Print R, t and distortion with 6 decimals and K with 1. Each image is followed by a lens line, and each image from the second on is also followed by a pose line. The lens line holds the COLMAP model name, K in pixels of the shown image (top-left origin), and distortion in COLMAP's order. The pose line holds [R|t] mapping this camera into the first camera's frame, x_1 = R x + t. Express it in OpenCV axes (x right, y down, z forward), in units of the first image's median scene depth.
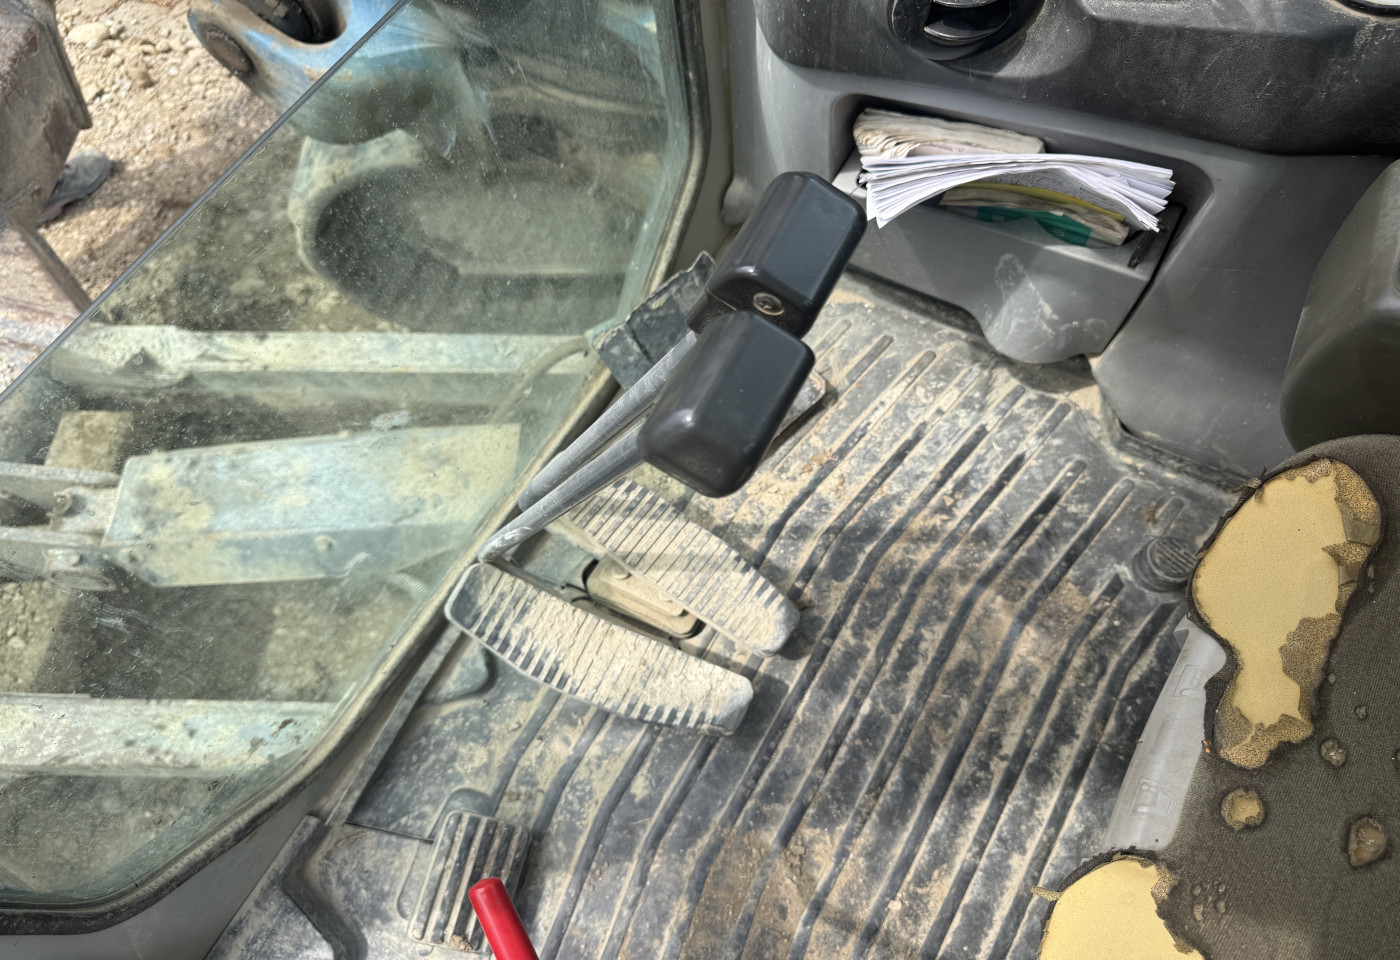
lens RADIAL K [[869.0, 0, 636.2], [0, 869.0, 611.8], [0, 0, 1]] dist [0.008222, -0.000343]
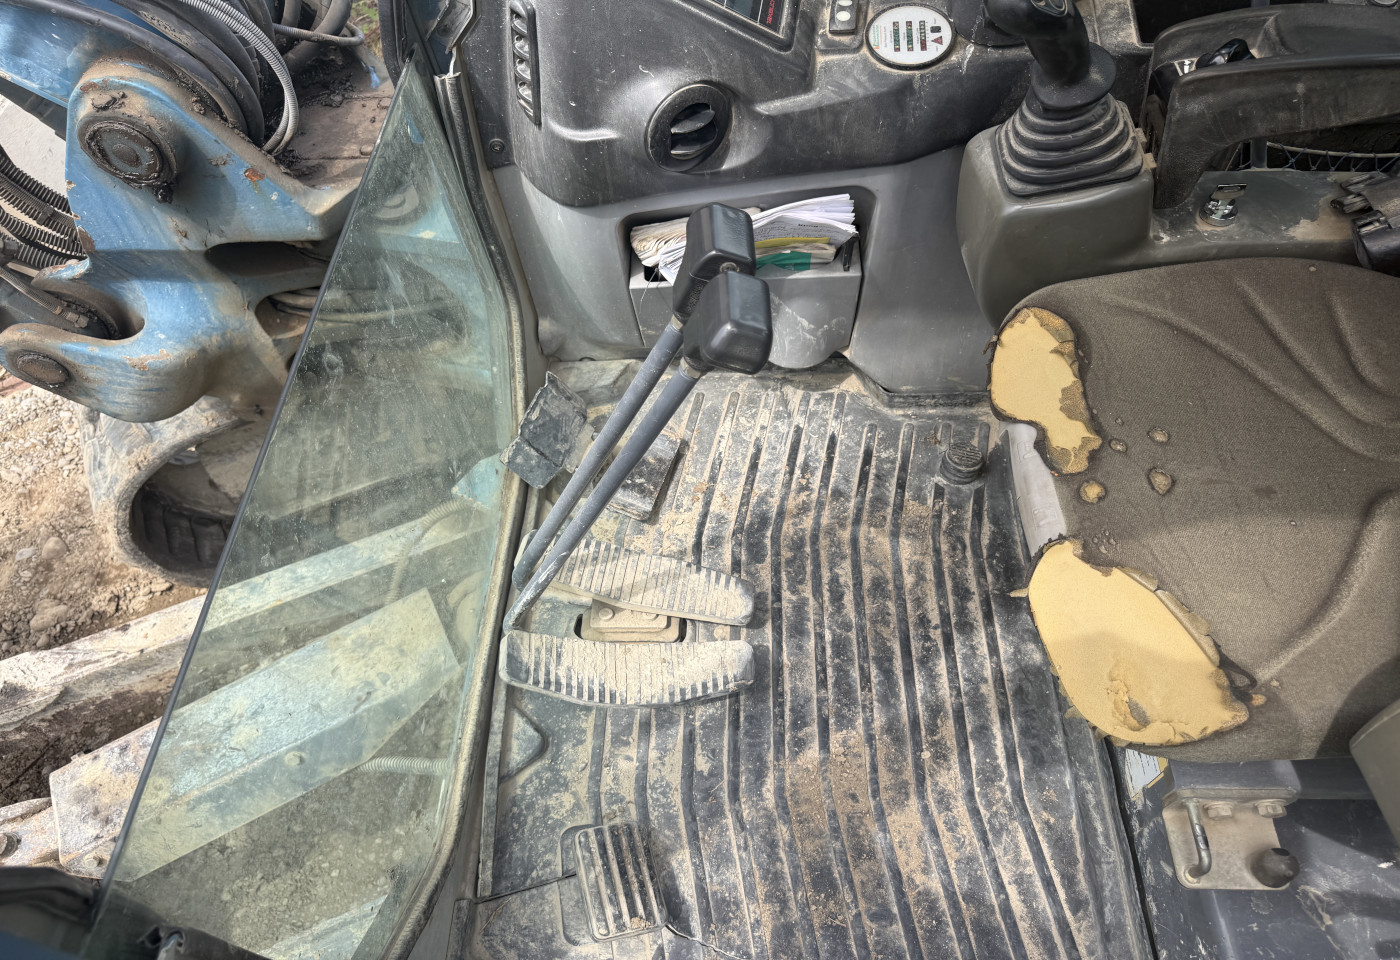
lens RADIAL K [[900.8, 0, 685.1], [0, 900.8, 637.0], [0, 0, 1]] dist [0.024190, -0.006711]
pose [[0.877345, -0.394099, 0.273772, -0.258084], [0.439181, 0.889350, -0.127189, 0.176764], [-0.193354, 0.231824, 0.953348, -0.183249]]
